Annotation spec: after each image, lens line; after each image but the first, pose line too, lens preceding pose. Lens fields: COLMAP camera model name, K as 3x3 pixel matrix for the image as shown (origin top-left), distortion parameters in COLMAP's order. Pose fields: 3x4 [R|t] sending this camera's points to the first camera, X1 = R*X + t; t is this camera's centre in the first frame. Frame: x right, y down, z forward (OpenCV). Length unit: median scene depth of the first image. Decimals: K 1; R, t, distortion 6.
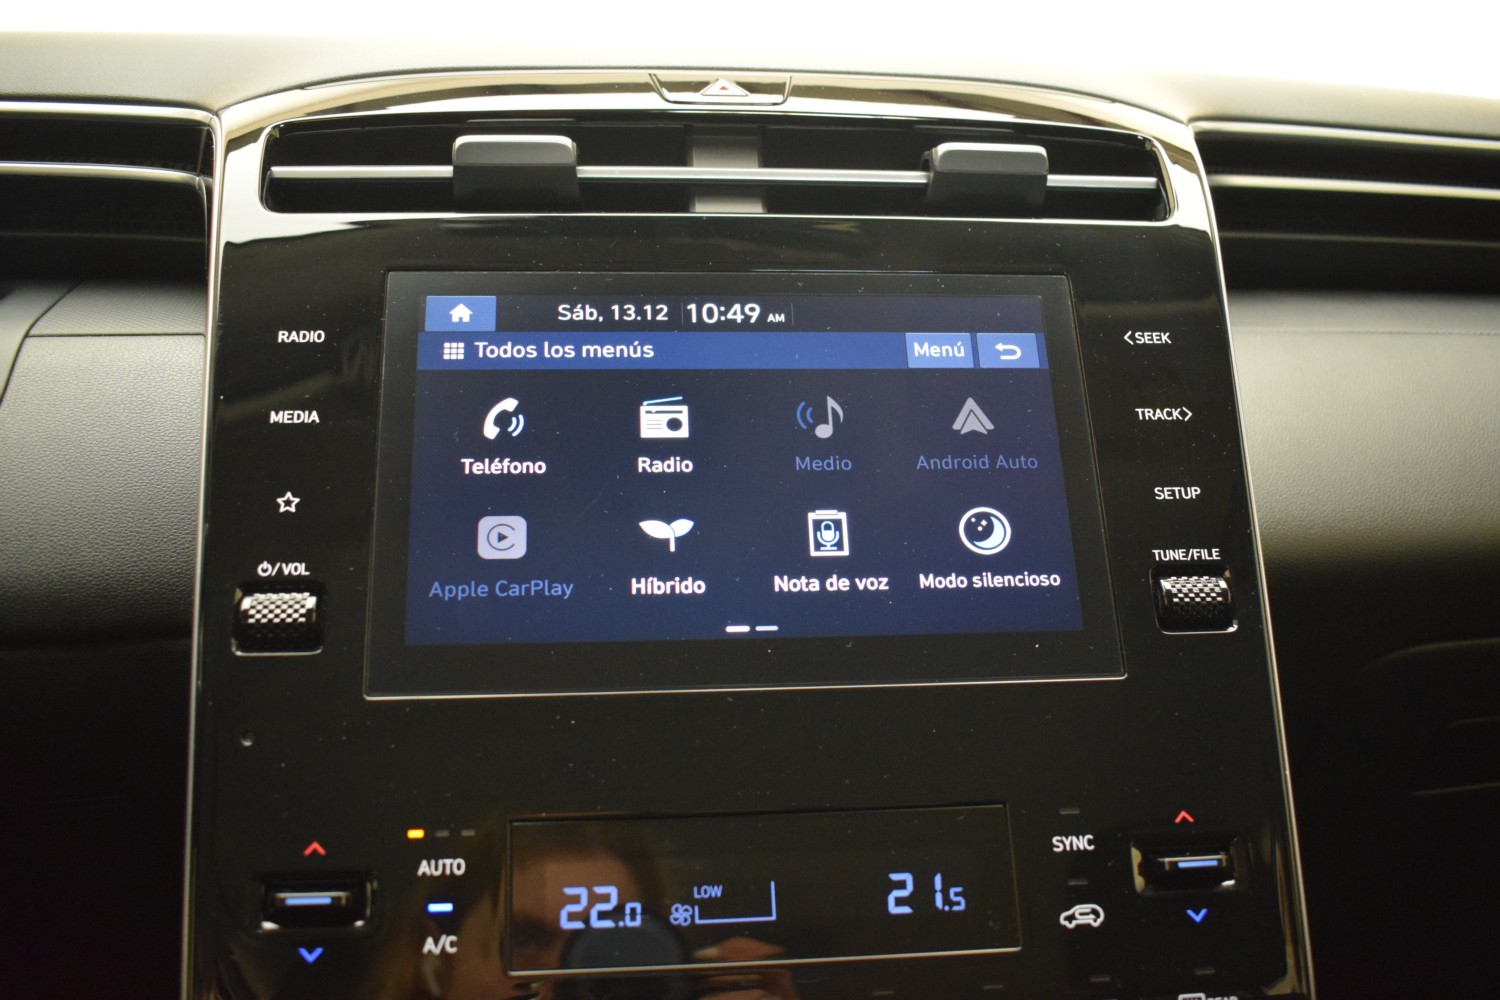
lens RADIAL K [[1313.6, 0, 754.0], [0, 1313.6, 503.9], [0, 0, 1]] dist [-0.065741, -0.011102]
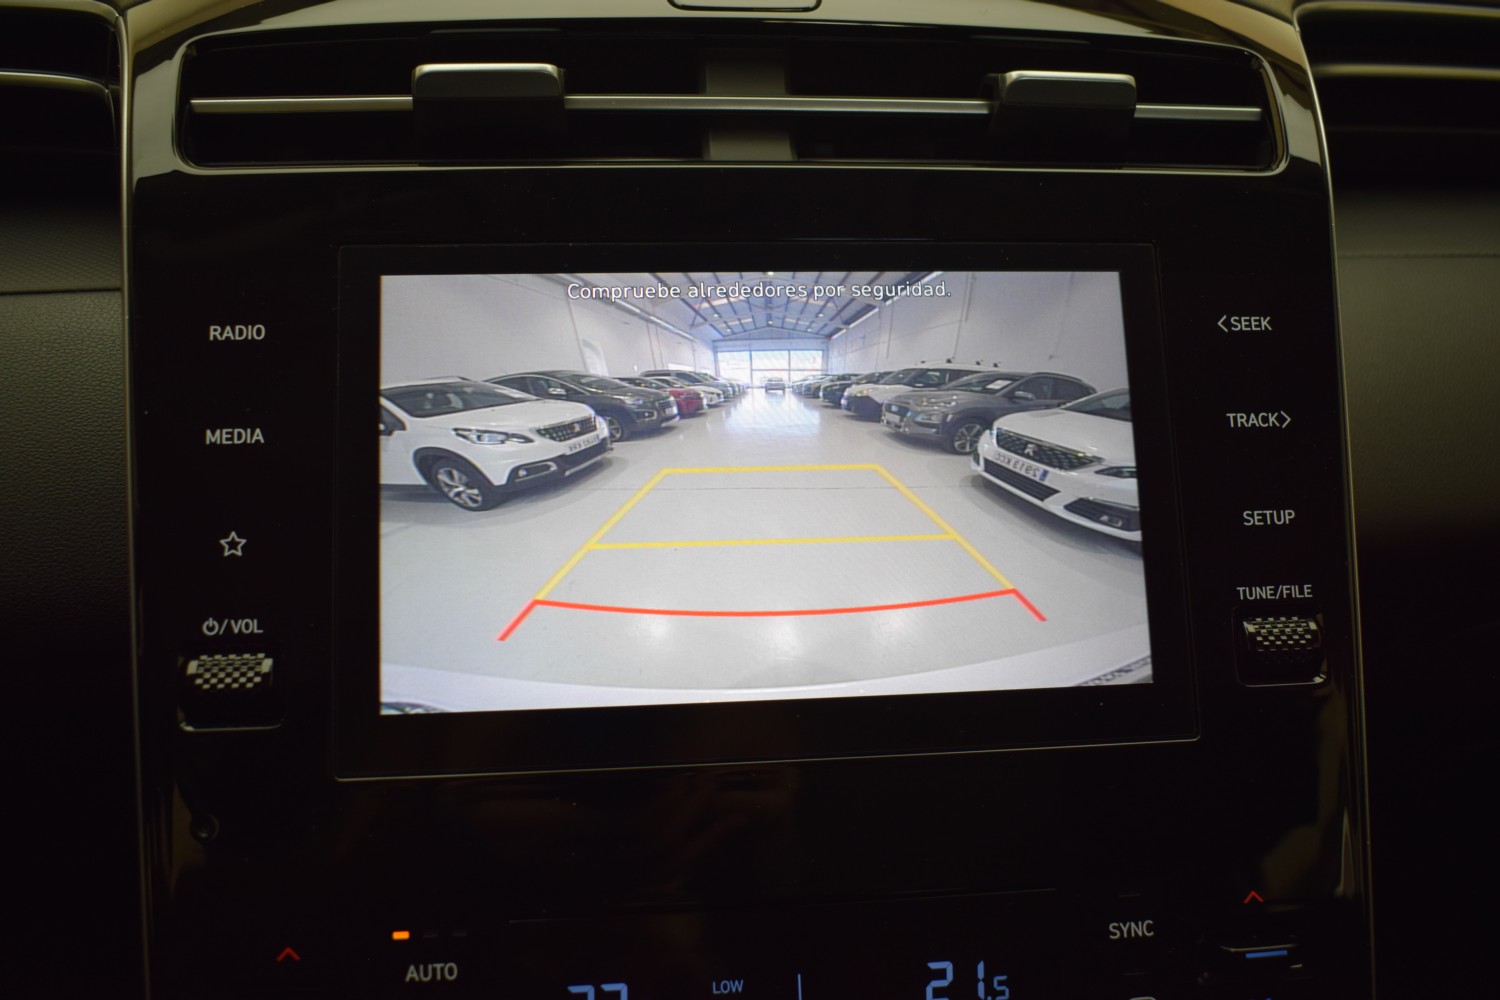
lens RADIAL K [[1313.6, 0, 756.9], [0, 1313.6, 511.2], [0, 0, 1]] dist [-0.065741, -0.011102]
pose [[0.999889, 0.008051, 0.012531, -0.026407], [-0.010390, 0.979824, 0.199591, -0.186490], [-0.010672, -0.199699, 0.979799, 0.164960]]
